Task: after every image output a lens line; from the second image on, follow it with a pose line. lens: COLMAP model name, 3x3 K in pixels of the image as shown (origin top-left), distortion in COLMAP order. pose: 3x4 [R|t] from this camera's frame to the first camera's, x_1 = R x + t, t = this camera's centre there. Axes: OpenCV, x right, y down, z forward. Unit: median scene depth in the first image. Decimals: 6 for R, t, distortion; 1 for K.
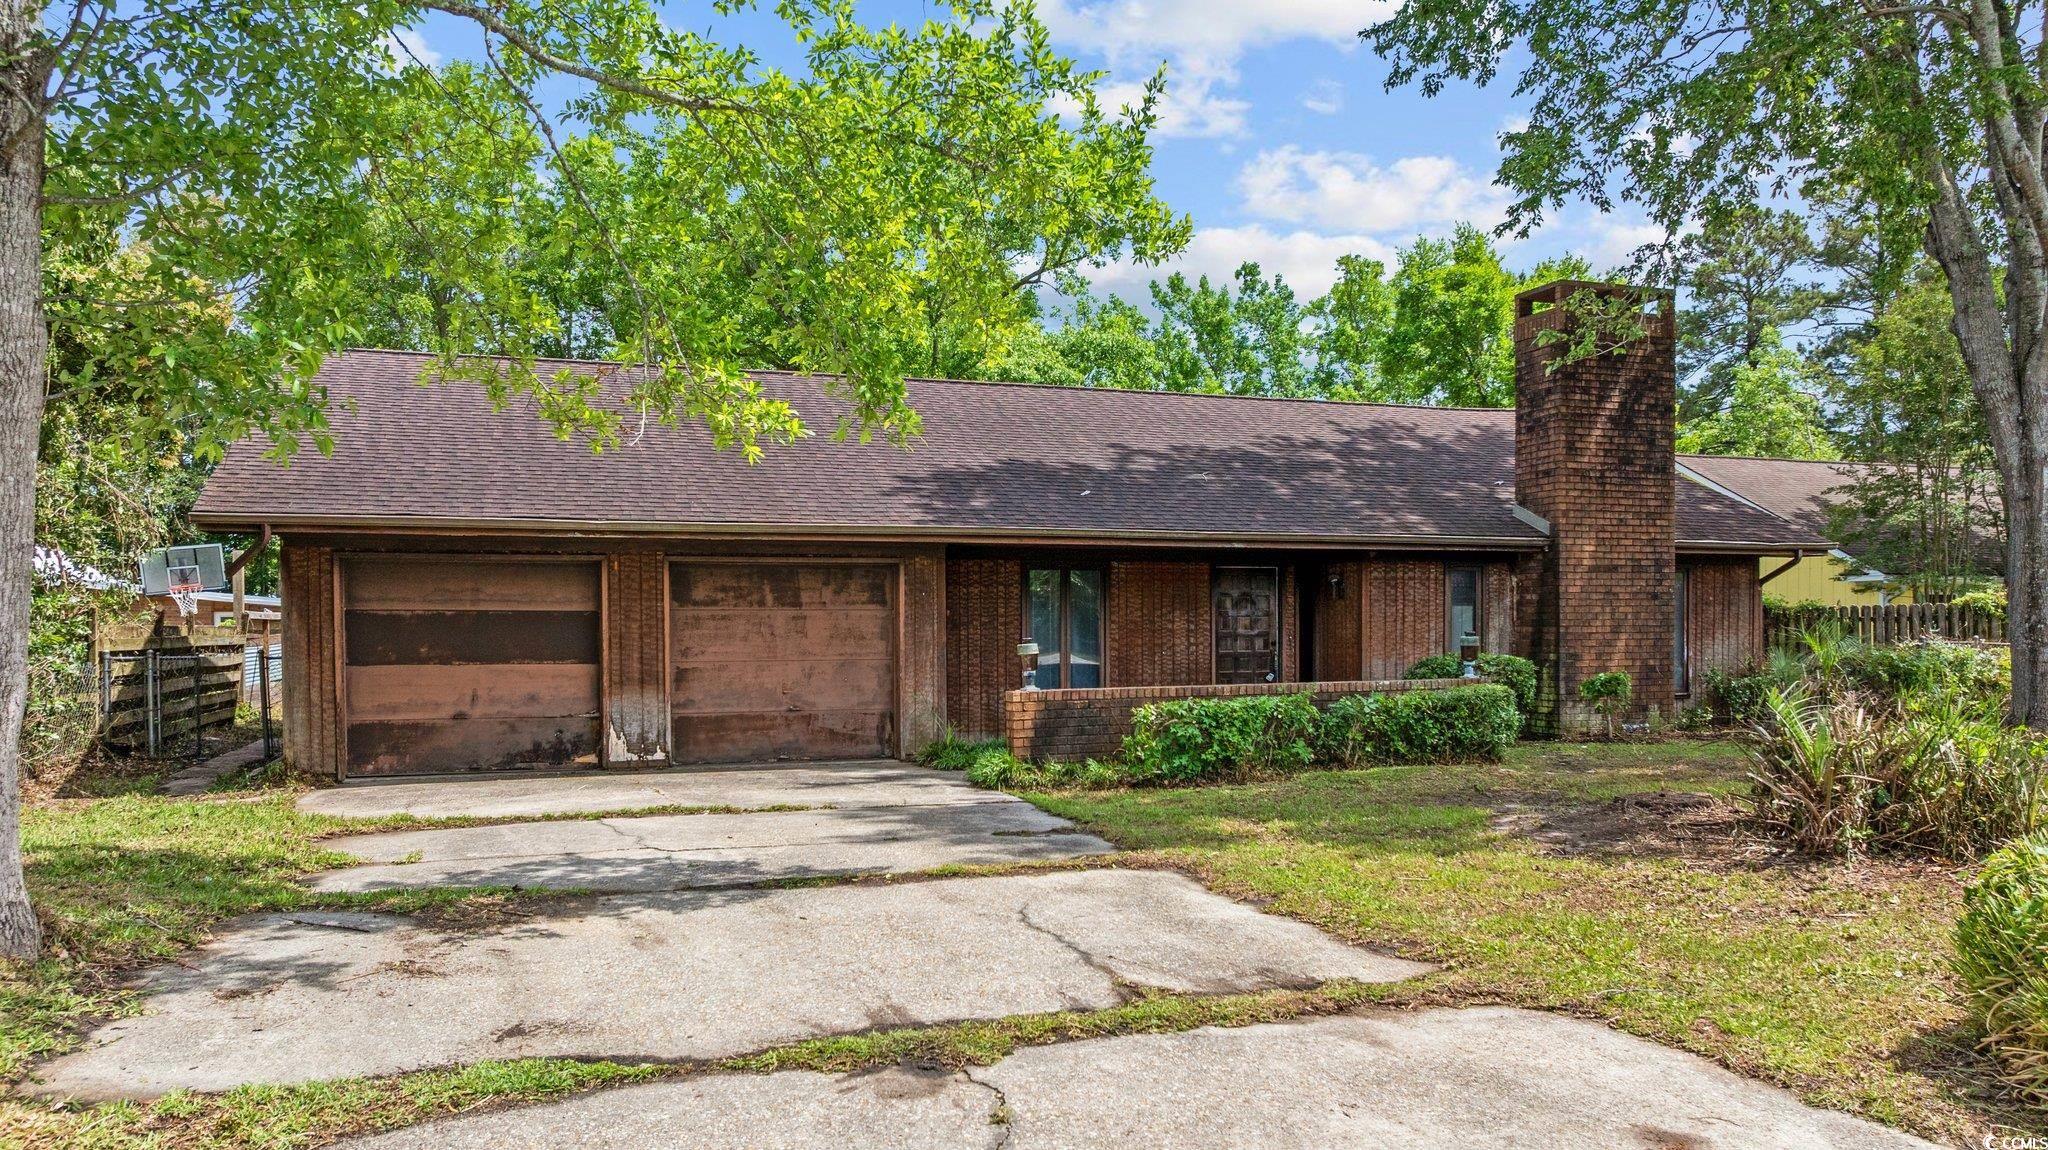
lens RADIAL K [[1487.8, 0, 1024.2], [0, 1487.8, 663.5], [0, 0, 1]] dist [-0.004516, -0.001783]
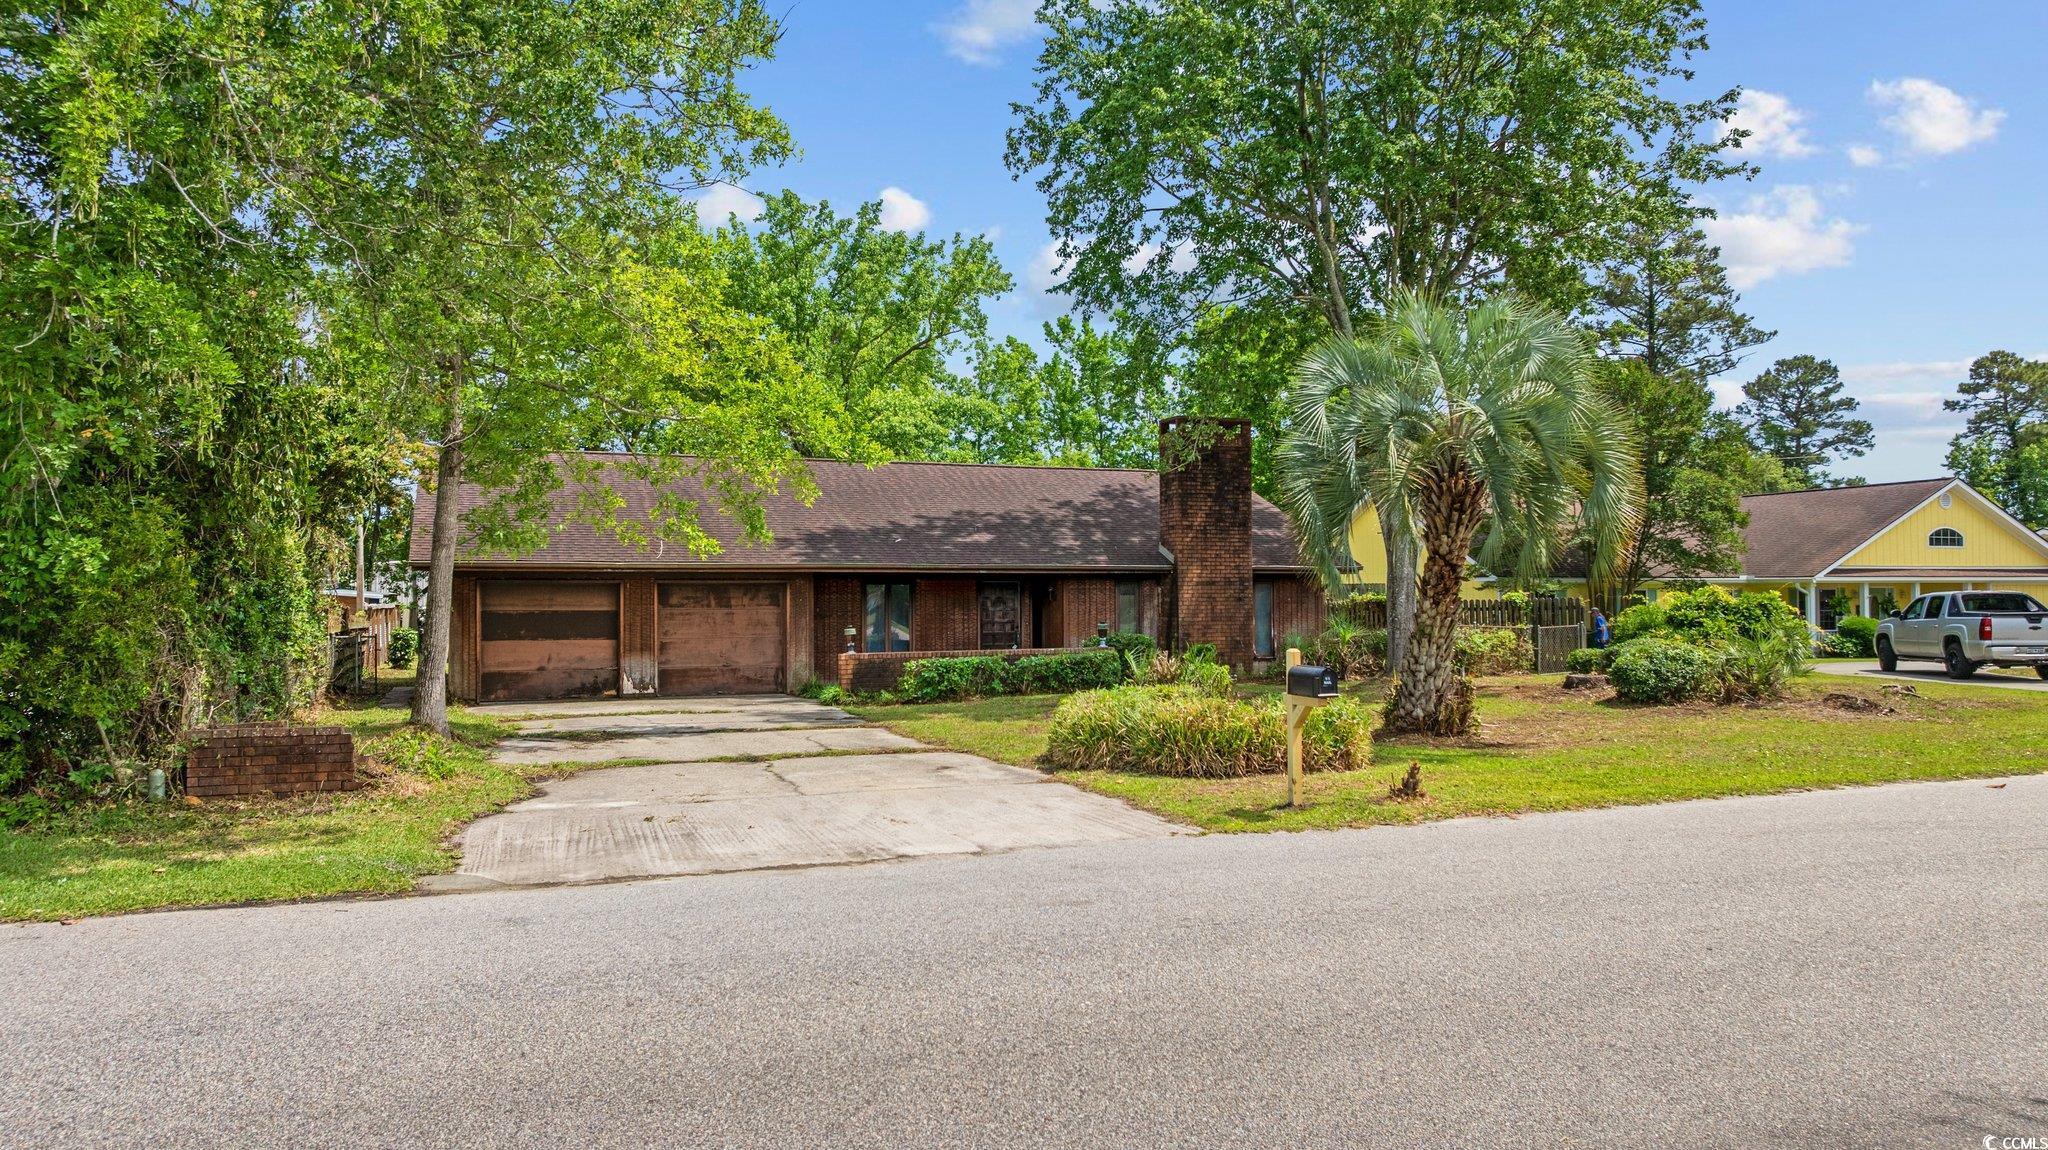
lens RADIAL K [[1489.1, 0, 1024.0], [0, 1489.1, 575.0], [0, 0, 1]] dist [0.005290, 0.000437]
pose [[0.999617, 0.000148, 0.027670, 0.153863], [0.001040, 0.999078, -0.042917, -0.000232], [-0.027650, 0.042929, 0.998695, -0.805855]]
